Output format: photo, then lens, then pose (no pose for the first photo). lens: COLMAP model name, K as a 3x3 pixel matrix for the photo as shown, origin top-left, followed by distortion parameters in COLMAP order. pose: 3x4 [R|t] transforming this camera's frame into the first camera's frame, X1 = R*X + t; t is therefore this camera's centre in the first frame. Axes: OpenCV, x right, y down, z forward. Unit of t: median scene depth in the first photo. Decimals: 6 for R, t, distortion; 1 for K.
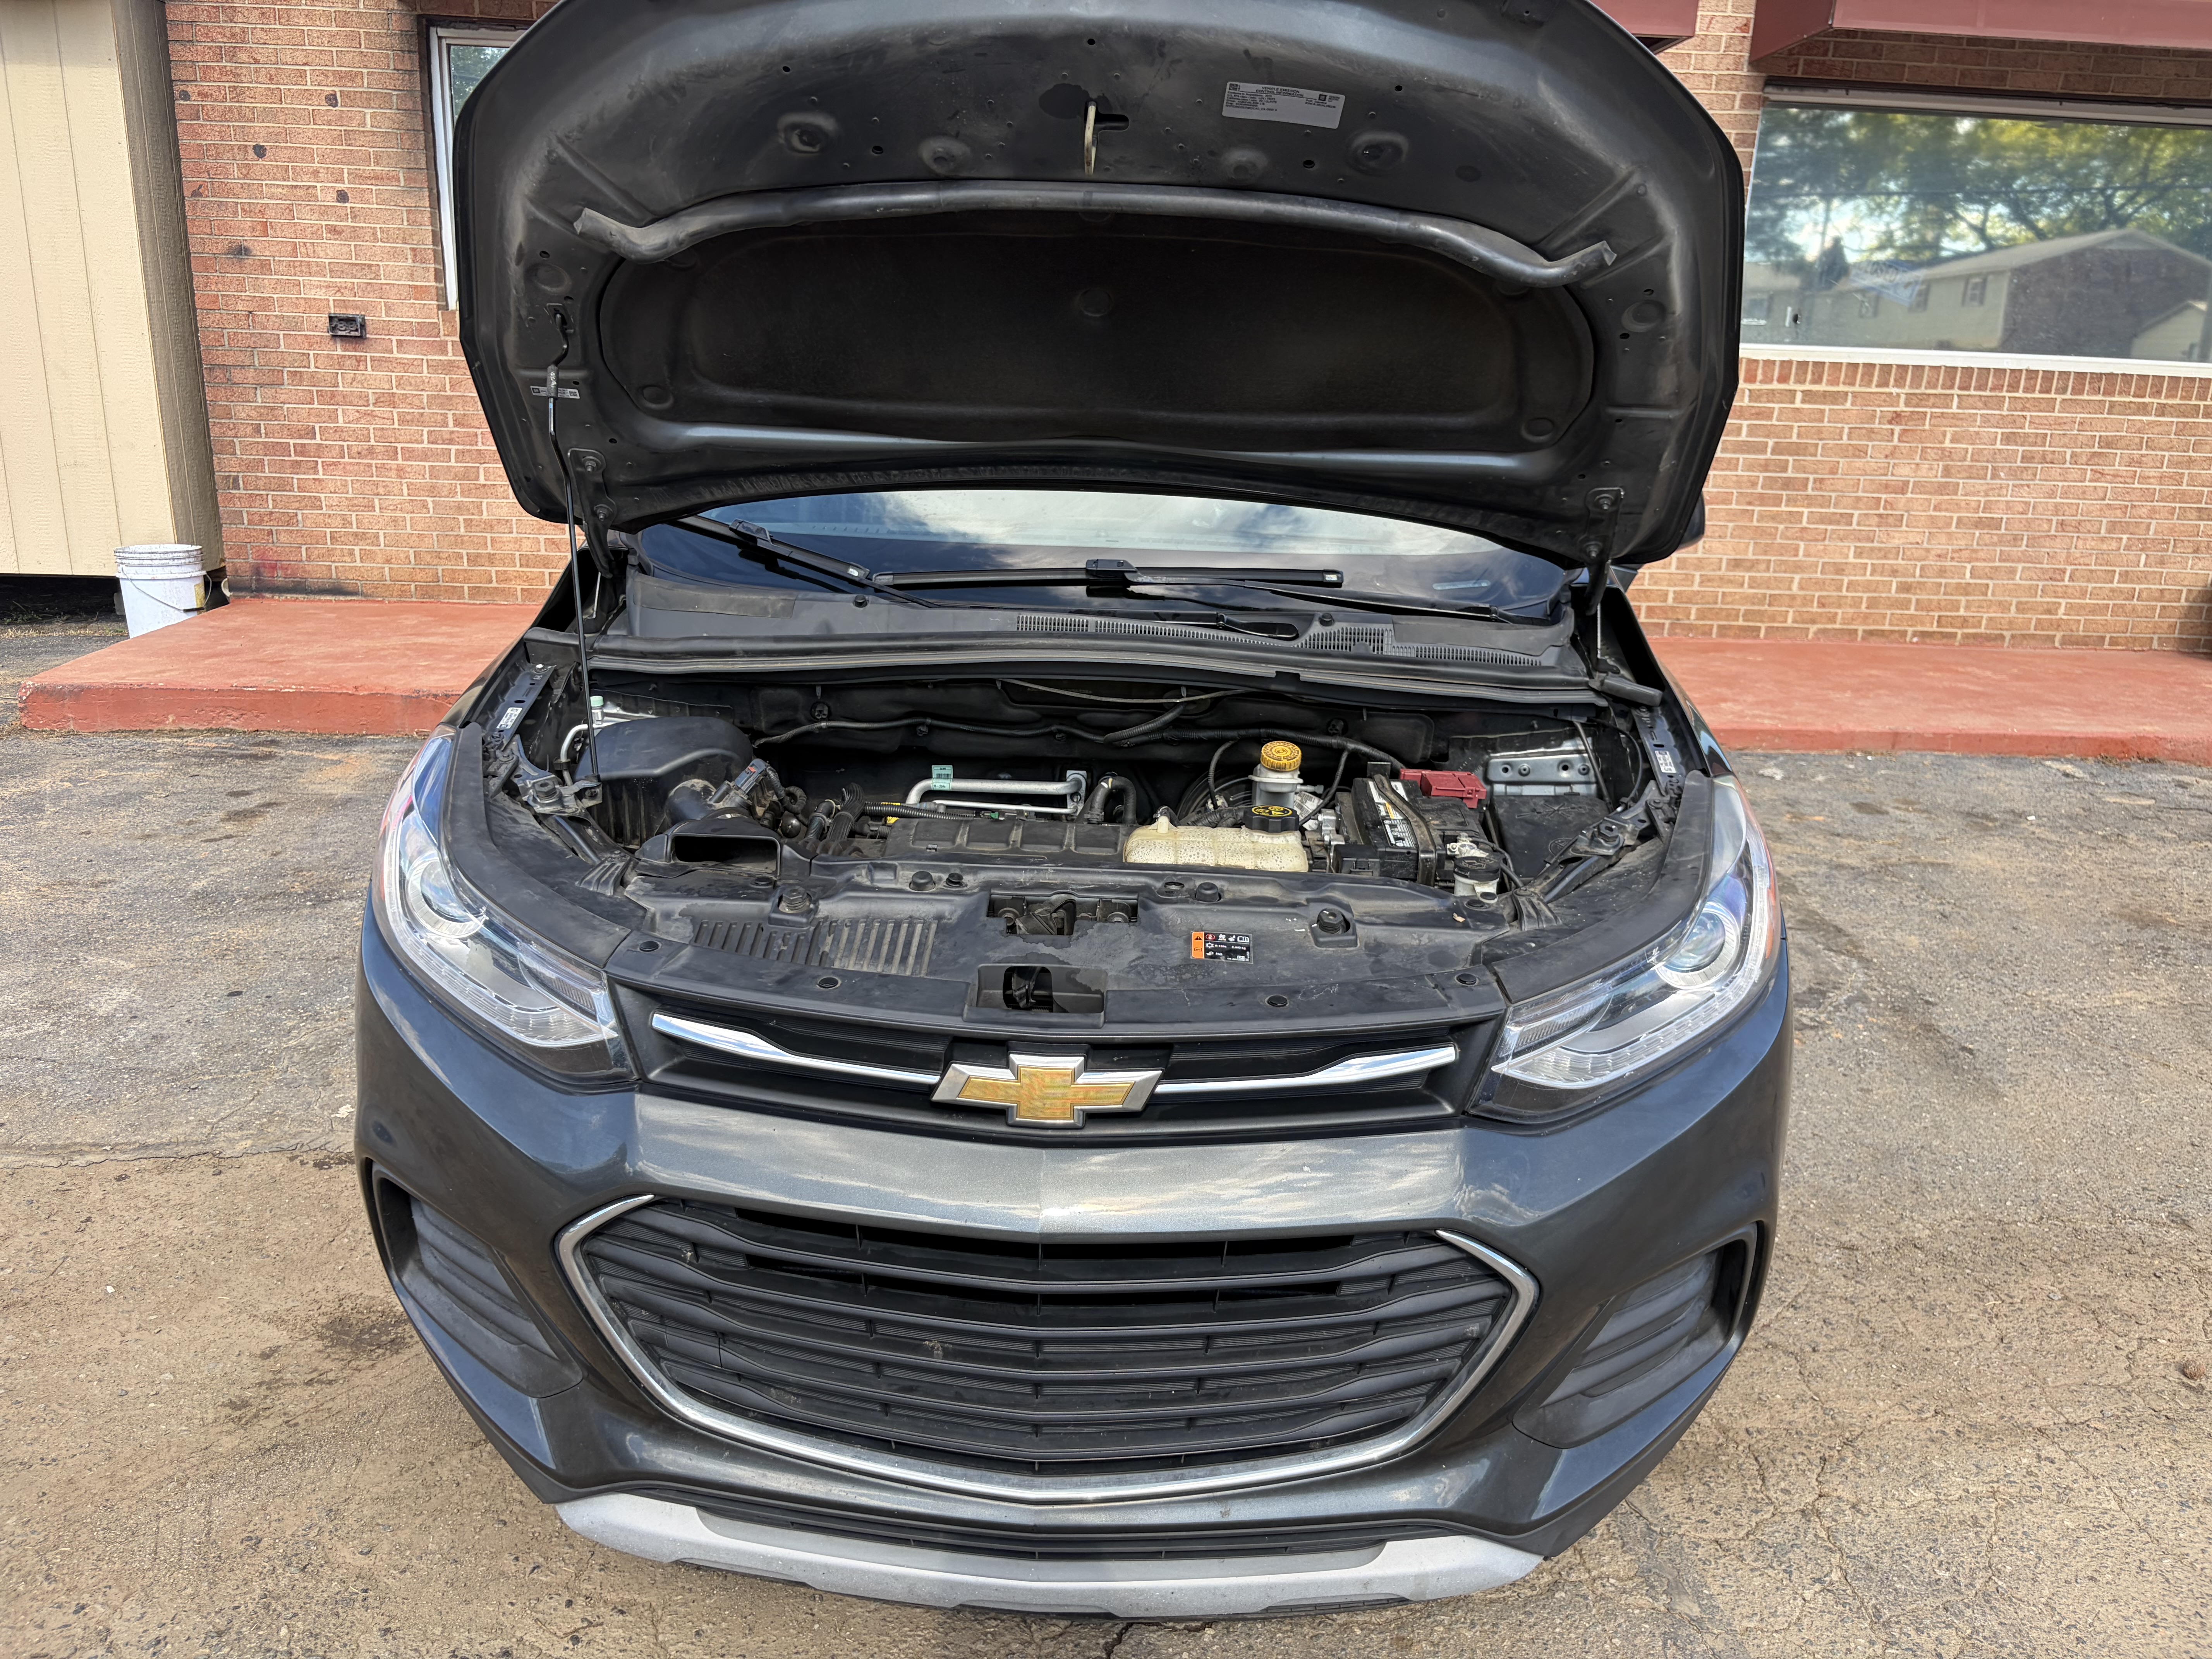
lens RADIAL K [[1650.1, 0, 1134.7], [0, 1650.1, 874.5], [0, 0, 1]] dist [0.052860, -0.065412]
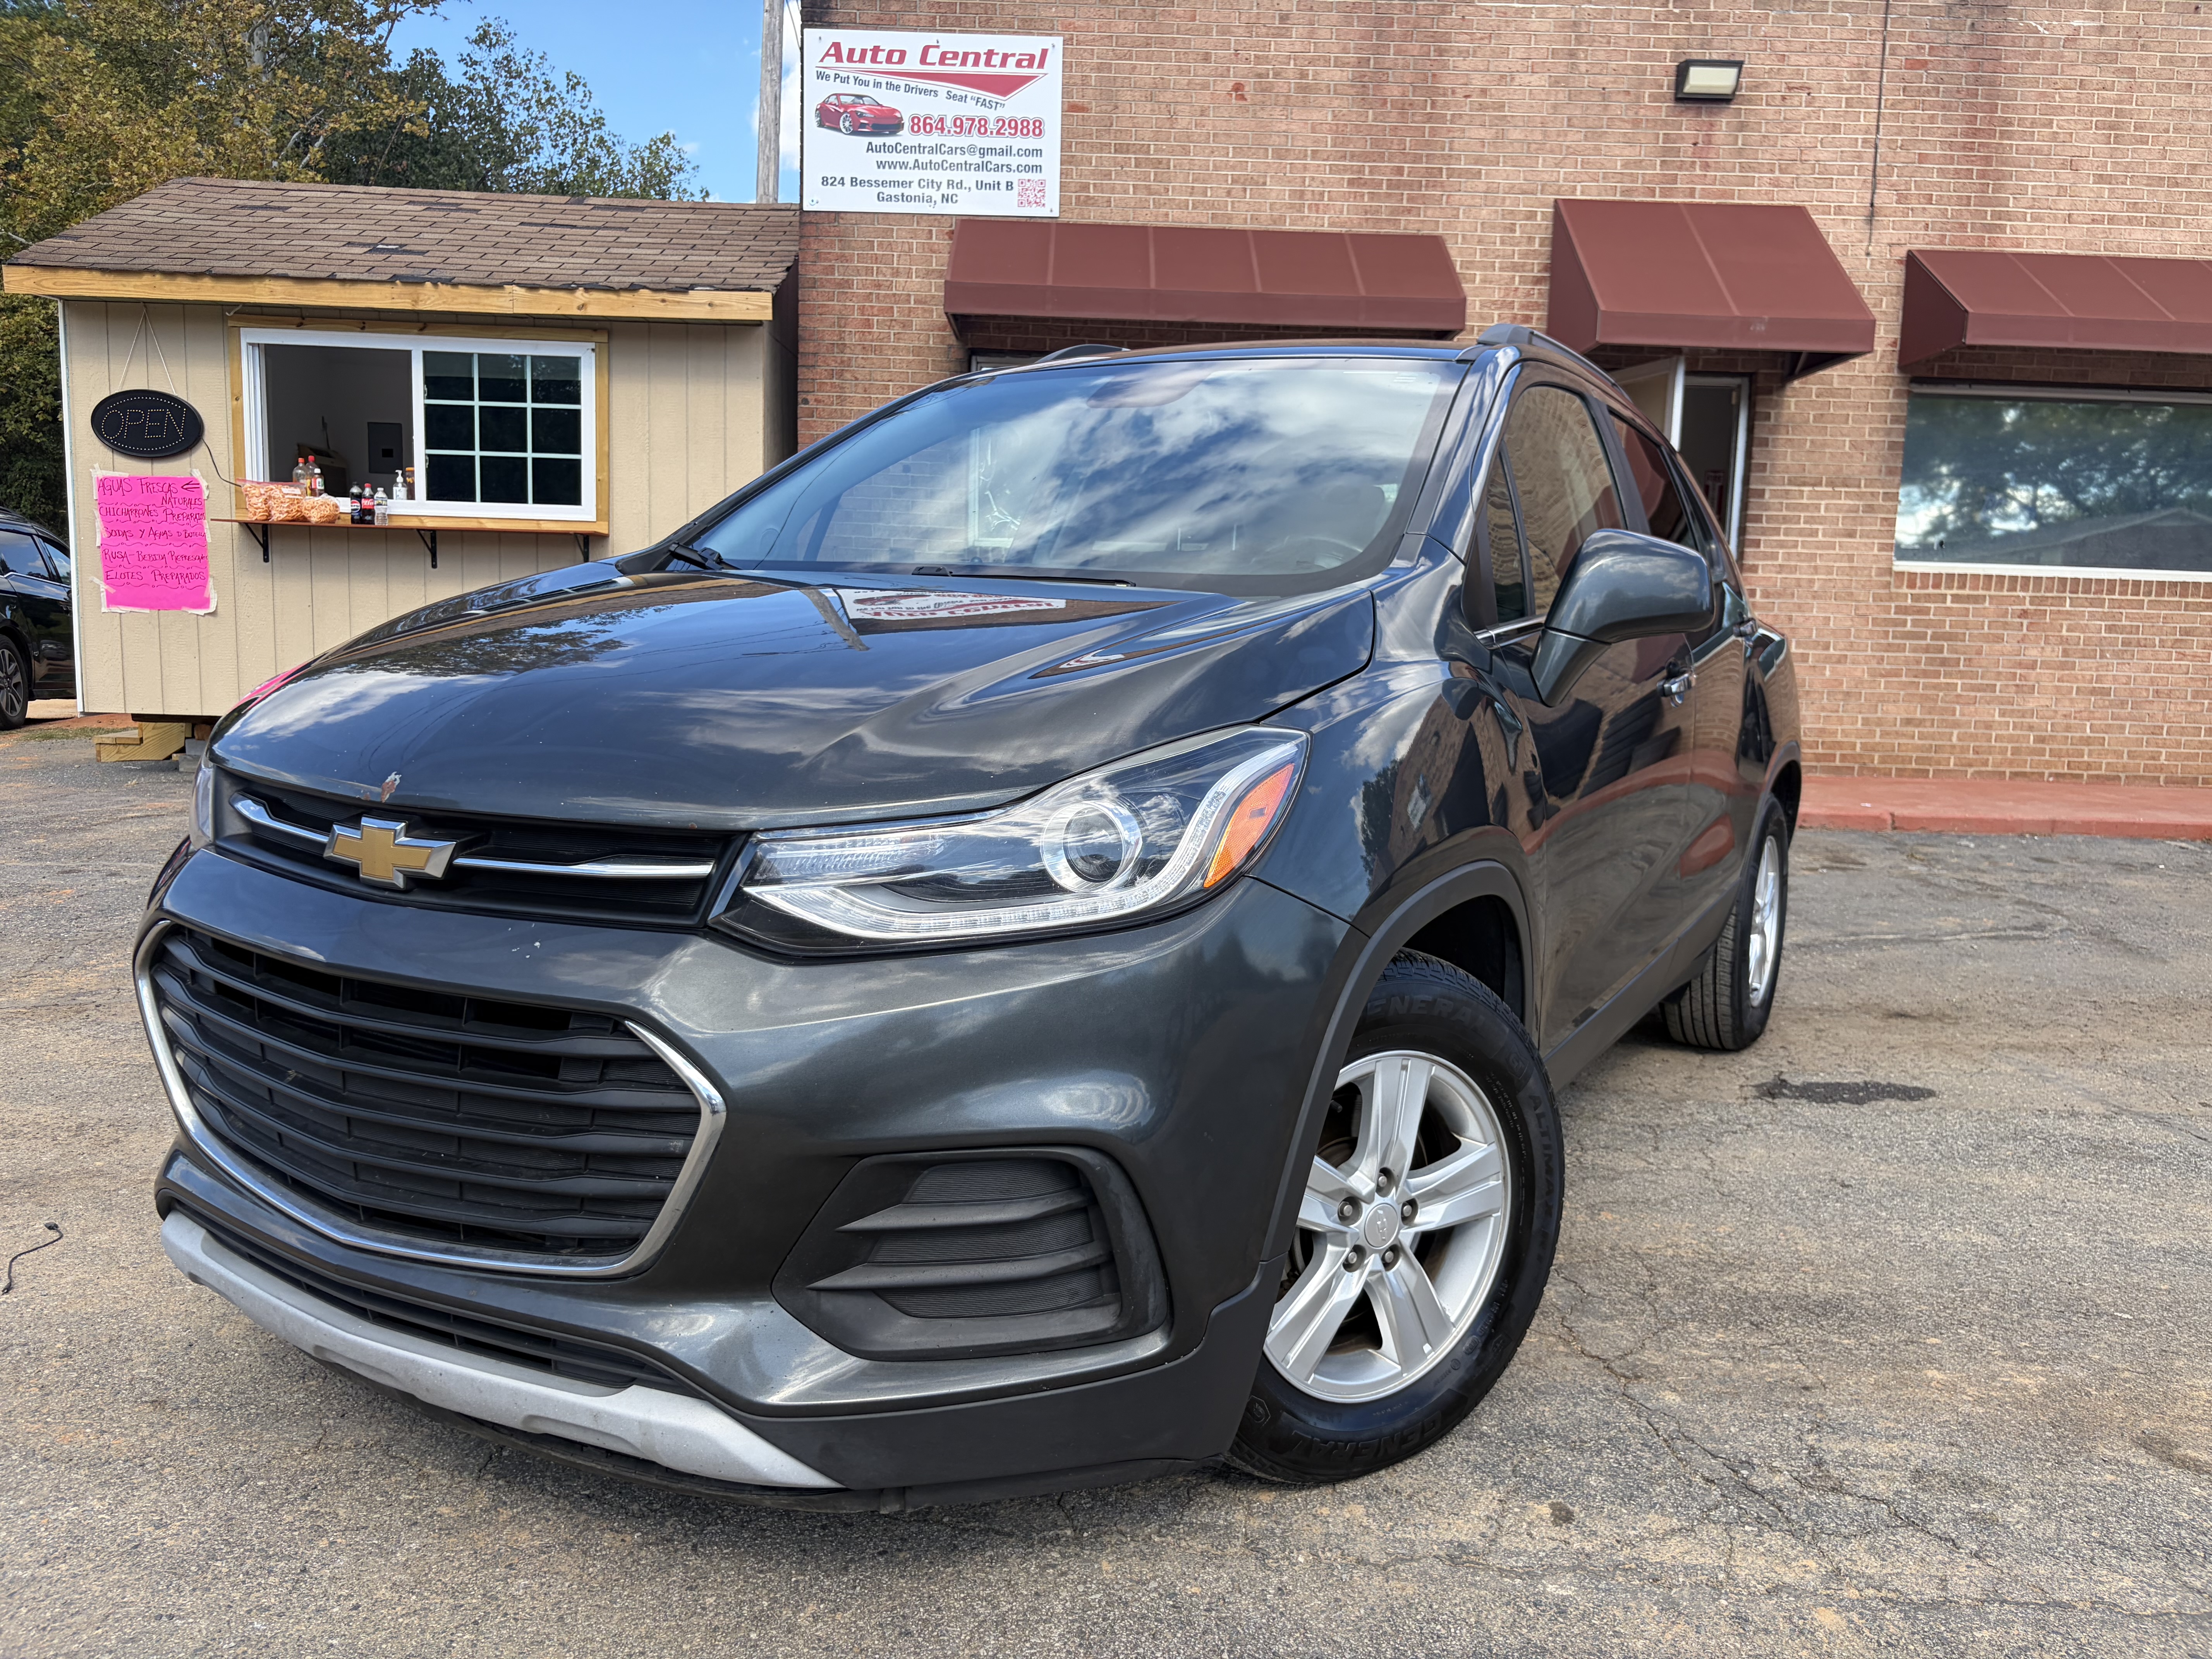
lens RADIAL K [[1678.7, 0, 1106.2], [0, 1678.7, 866.5], [0, 0, 1]] dist [0.046832, -0.070047]
pose [[0.998959, 0.002691, -0.045546, -0.216225], [-0.010223, 0.986079, -0.165963, 0.158533], [0.044466, 0.166256, 0.985080, -0.337040]]
